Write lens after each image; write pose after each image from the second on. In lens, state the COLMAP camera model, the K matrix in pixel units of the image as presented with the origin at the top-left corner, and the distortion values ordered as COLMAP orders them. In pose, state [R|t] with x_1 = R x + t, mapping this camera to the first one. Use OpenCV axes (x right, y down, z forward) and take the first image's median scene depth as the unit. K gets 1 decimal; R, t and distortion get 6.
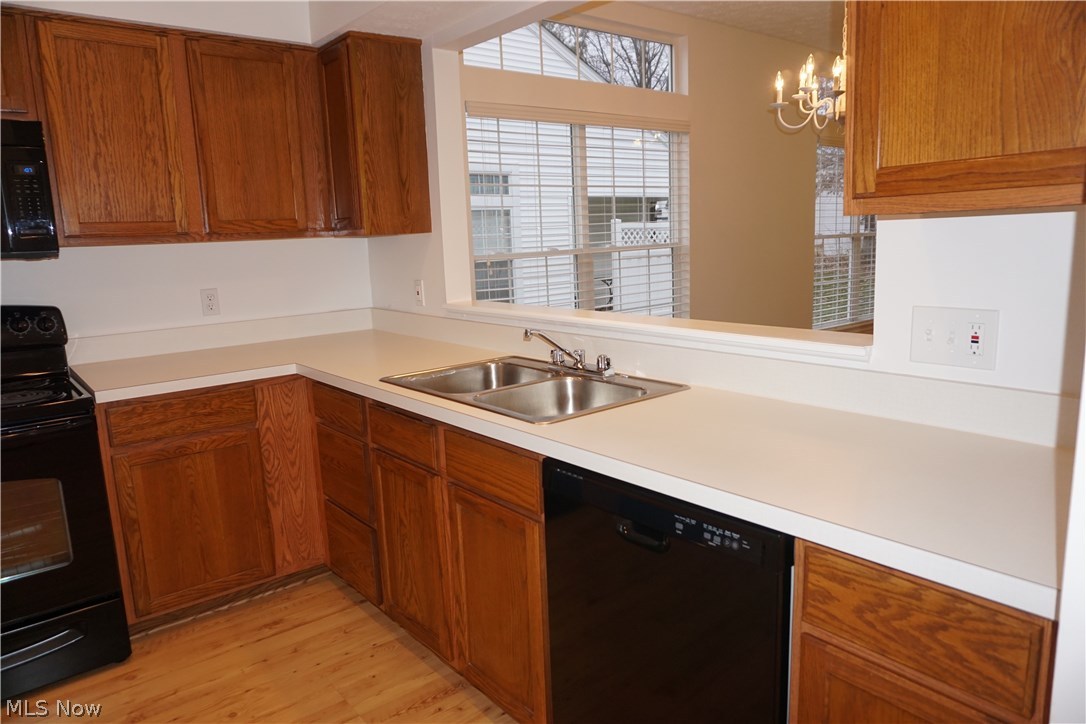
lens RADIAL K [[722.9, 0, 562.2], [0, 722.9, 364.7], [0, 0, 1]] dist [-0.053179, 0.033449]
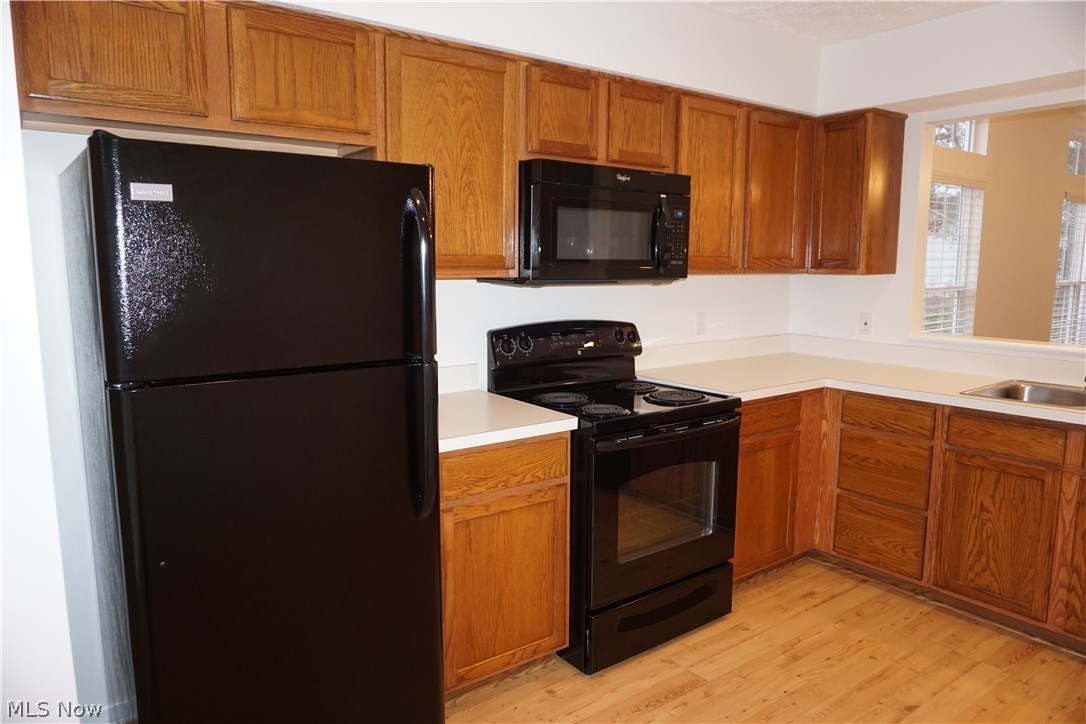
lens RADIAL K [[722.9, 0, 543.2], [0, 722.9, 367.6], [0, 0, 1]] dist [-0.053179, 0.033449]
pose [[0.997830, 0.042215, -0.050538, -0.806833], [-0.044005, 0.998423, -0.034848, 0.044452], [0.048987, 0.036996, 0.998114, -0.234401]]
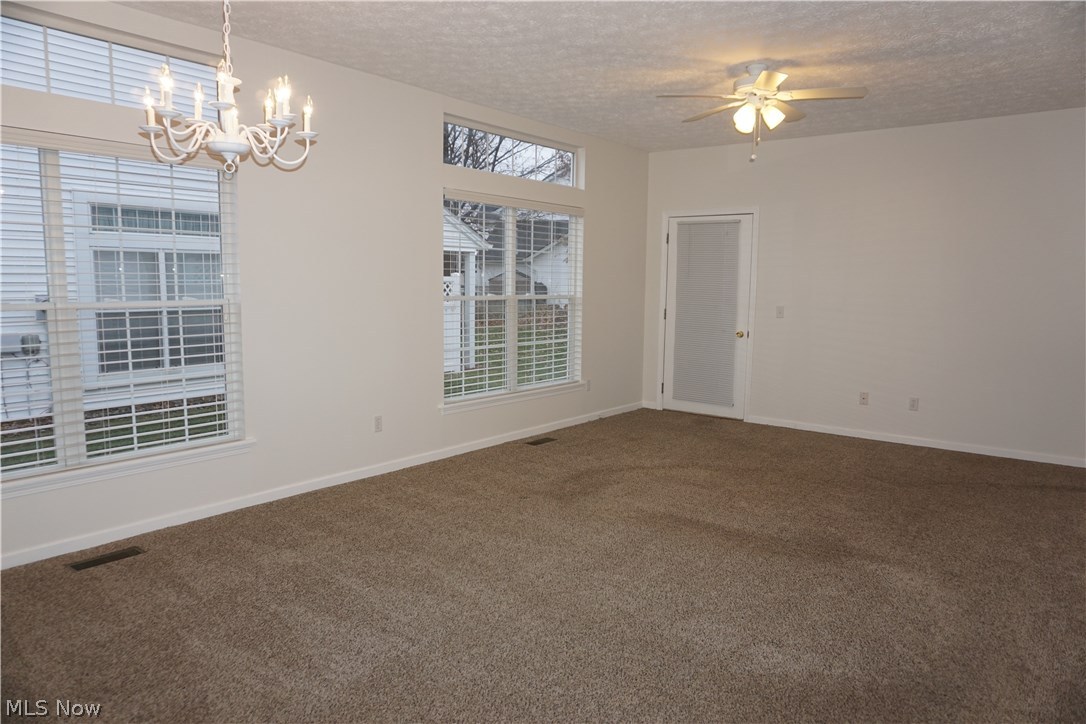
lens RADIAL K [[722.9, 0, 540.8], [0, 722.9, 355.5], [0, 0, 1]] dist [-0.053179, 0.033449]
pose [[0.976856, 0.023611, 0.212590, 0.640874], [-0.005721, 0.996418, -0.084376, -0.068091], [-0.213820, 0.081207, 0.973492, 0.217706]]
